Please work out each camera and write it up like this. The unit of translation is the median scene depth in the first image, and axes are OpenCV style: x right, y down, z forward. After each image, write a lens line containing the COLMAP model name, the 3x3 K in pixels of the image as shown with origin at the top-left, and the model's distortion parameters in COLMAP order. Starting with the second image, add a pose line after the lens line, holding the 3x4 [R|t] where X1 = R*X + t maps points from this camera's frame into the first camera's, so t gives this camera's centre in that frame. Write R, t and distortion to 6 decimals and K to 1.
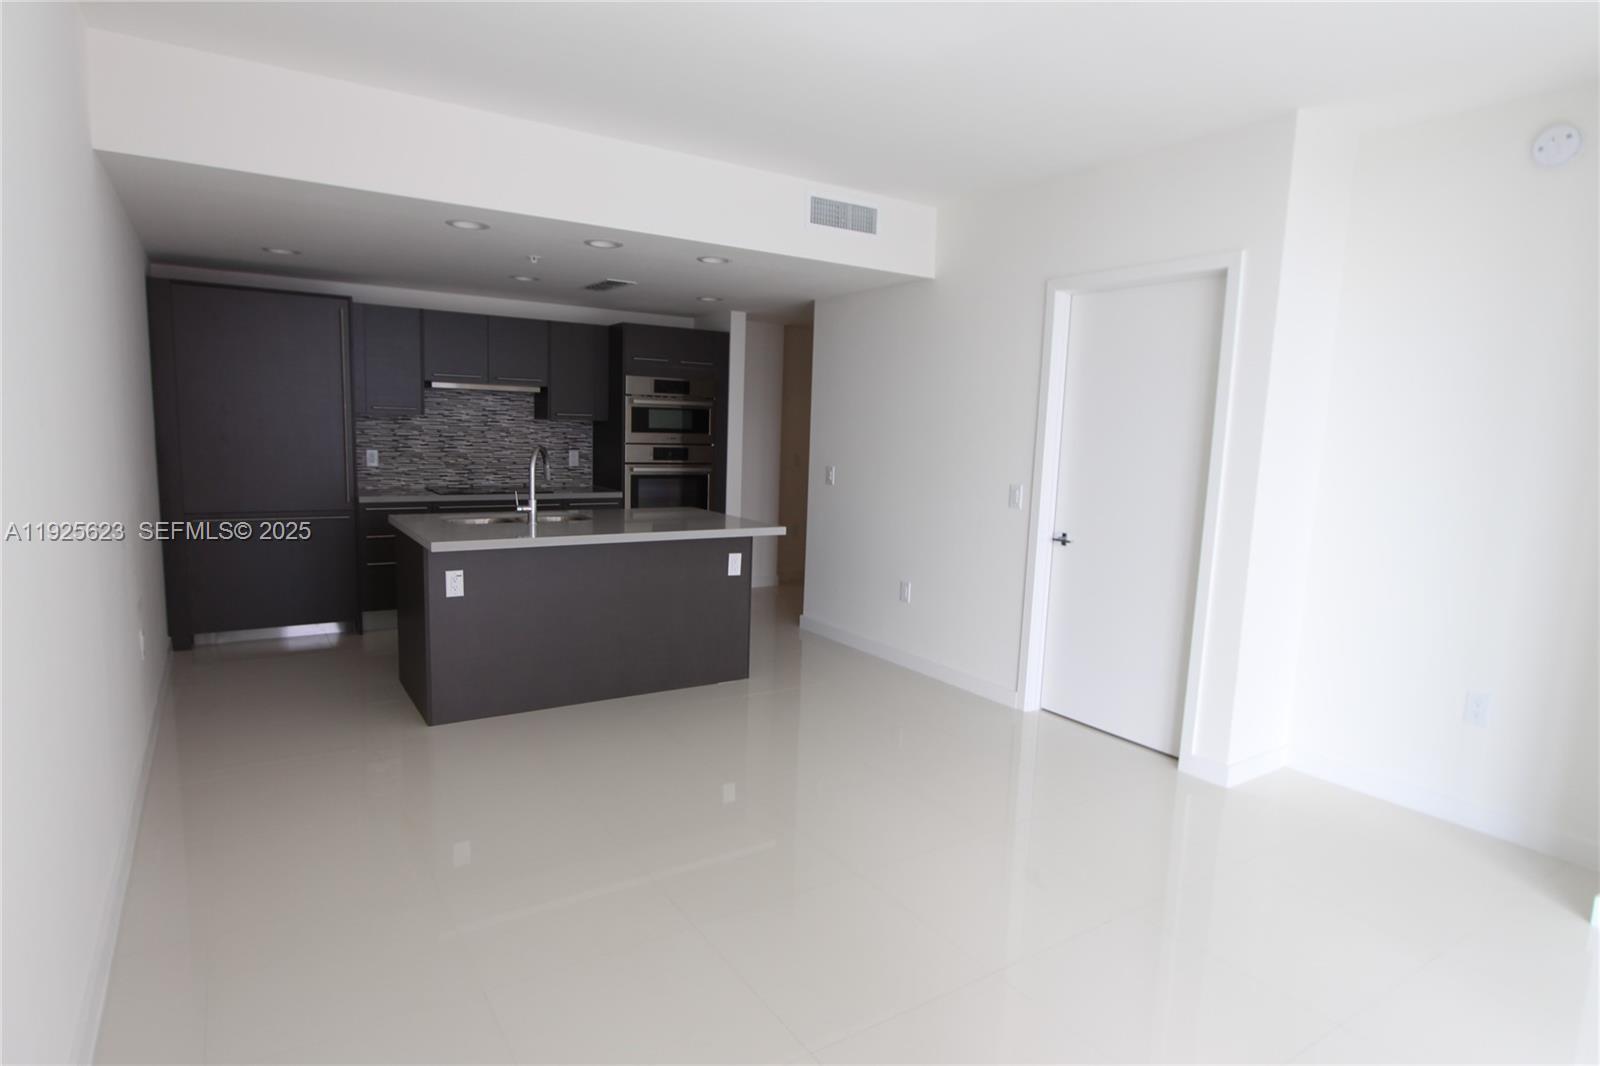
lens RADIAL K [[845.0, 0, 801.9], [0, 845.0, 535.2], [0, 0, 1]] dist [-0.005912, -0.001145]
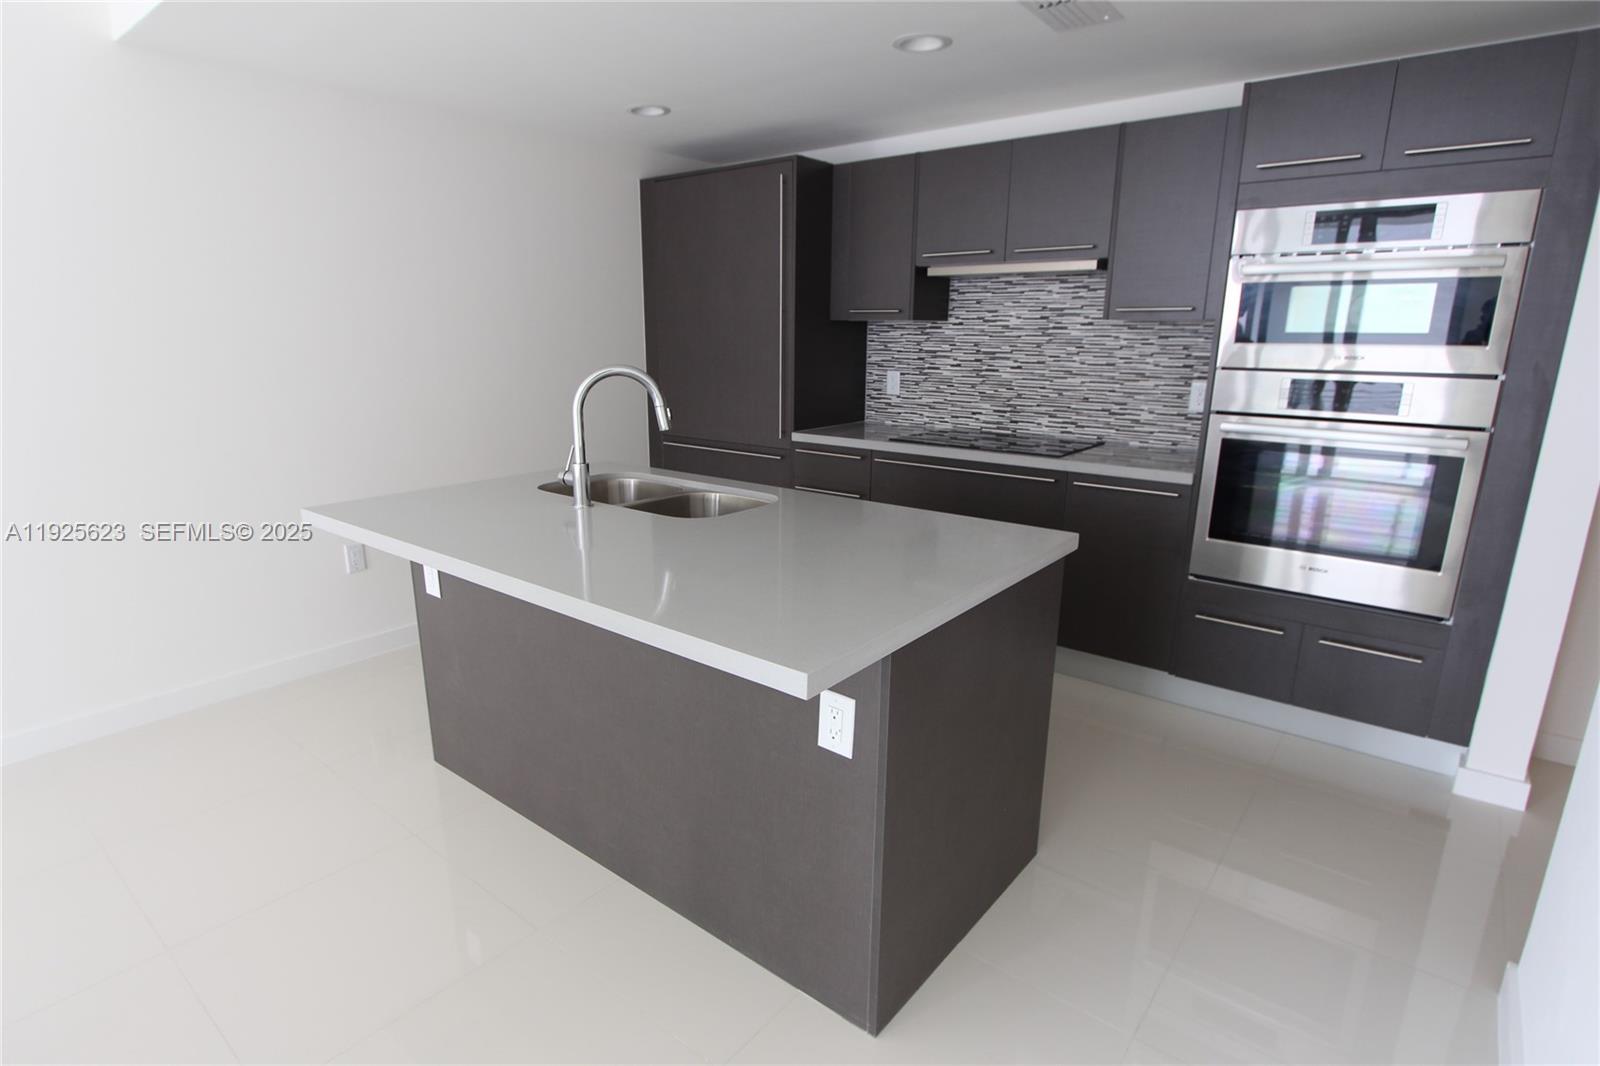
lens RADIAL K [[845.0, 0, 797.2], [0, 845.0, 536.4], [0, 0, 1]] dist [-0.005912, -0.001145]
pose [[0.261277, 0.198538, -0.944625, 0.181212], [-0.121460, 0.977603, 0.171874, -0.071825], [0.957592, 0.069827, 0.279540, 0.678523]]
